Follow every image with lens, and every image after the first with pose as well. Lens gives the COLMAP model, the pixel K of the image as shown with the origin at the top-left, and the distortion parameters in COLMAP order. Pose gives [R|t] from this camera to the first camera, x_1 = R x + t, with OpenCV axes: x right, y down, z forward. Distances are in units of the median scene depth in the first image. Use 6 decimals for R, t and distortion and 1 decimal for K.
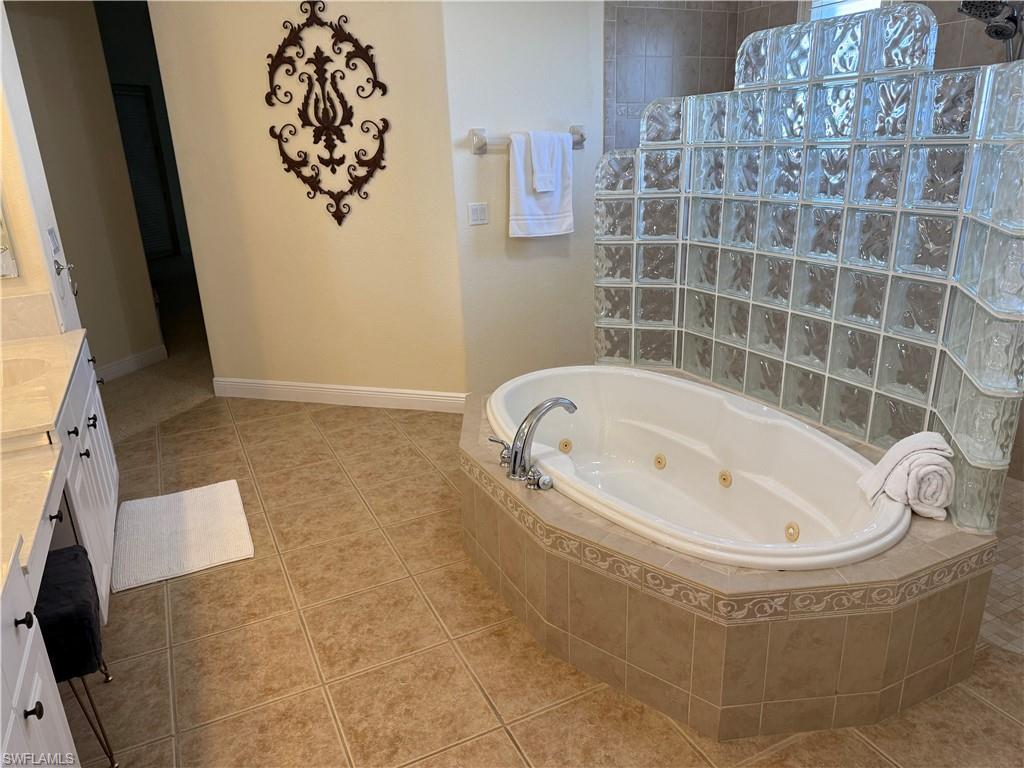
lens RADIAL K [[712.1, 0, 512.0], [0, 712.1, 384.0], [0, 0, 1]] dist [0.062045, -0.001450]
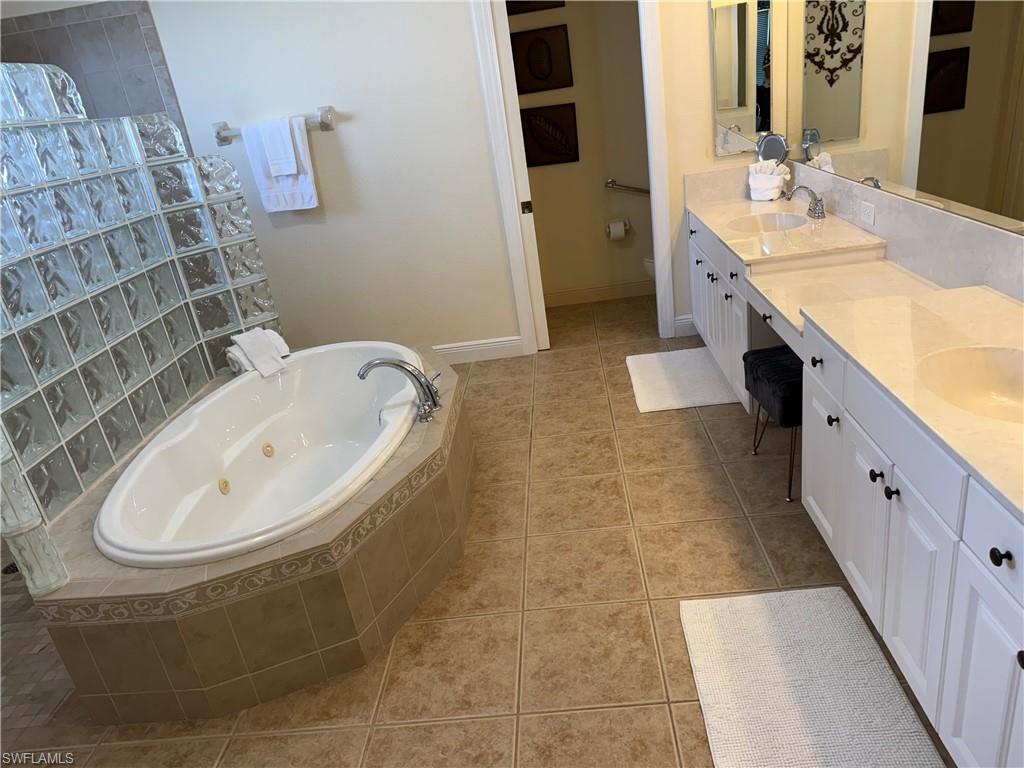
lens RADIAL K [[712.1, 0, 512.0], [0, 712.1, 384.0], [0, 0, 1]] dist [0.062045, -0.001450]
pose [[-0.861961, -0.036749, 0.505641, -0.660367], [0.317997, 0.737582, 0.595693, -0.527881], [-0.394843, 0.674256, -0.624081, 1.569428]]
